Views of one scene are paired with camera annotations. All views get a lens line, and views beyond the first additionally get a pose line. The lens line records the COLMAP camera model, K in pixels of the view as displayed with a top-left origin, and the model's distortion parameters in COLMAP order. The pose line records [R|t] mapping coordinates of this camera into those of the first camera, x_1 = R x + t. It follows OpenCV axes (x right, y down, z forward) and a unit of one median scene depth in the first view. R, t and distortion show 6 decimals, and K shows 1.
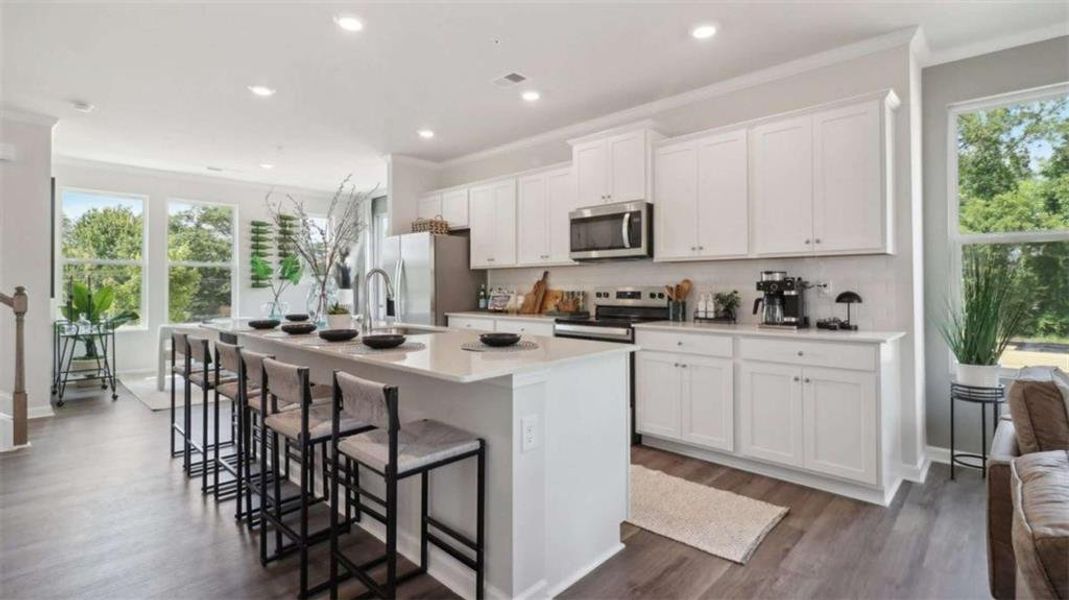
lens RADIAL K [[493.4, 0, 545.9], [0, 493.4, 279.9], [0, 0, 1]] dist [0.005582, -0.001731]
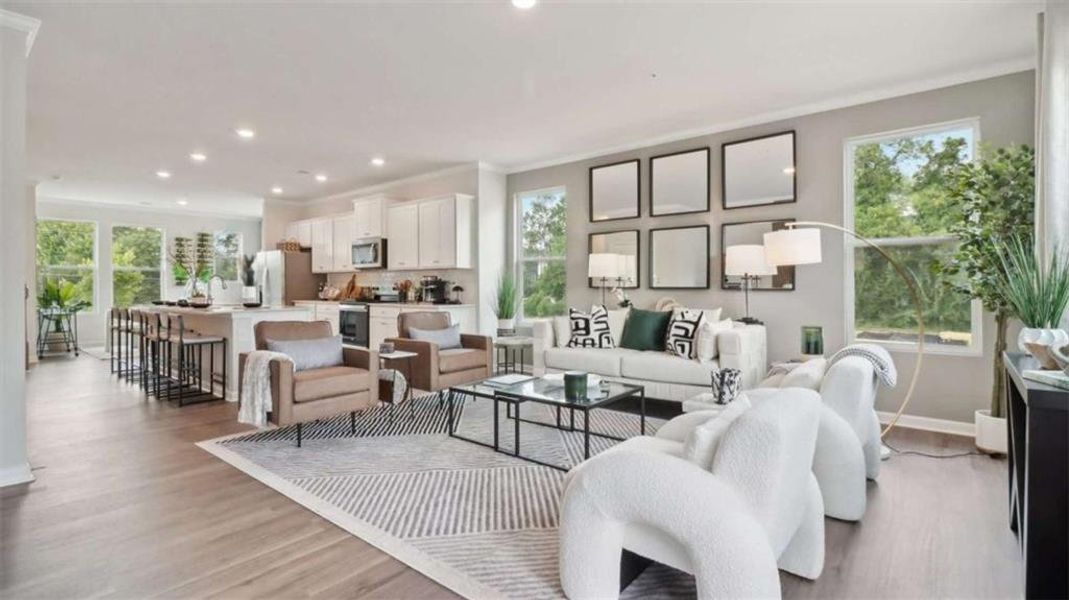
lens RADIAL K [[493.4, 0, 543.9], [0, 493.4, 285.2], [0, 0, 1]] dist [0.005582, -0.001731]
pose [[0.998541, -0.000063, 0.053991, 0.495212], [-0.000480, 0.999949, 0.010046, 0.000002], [-0.053989, -0.010057, 0.998491, -0.609671]]
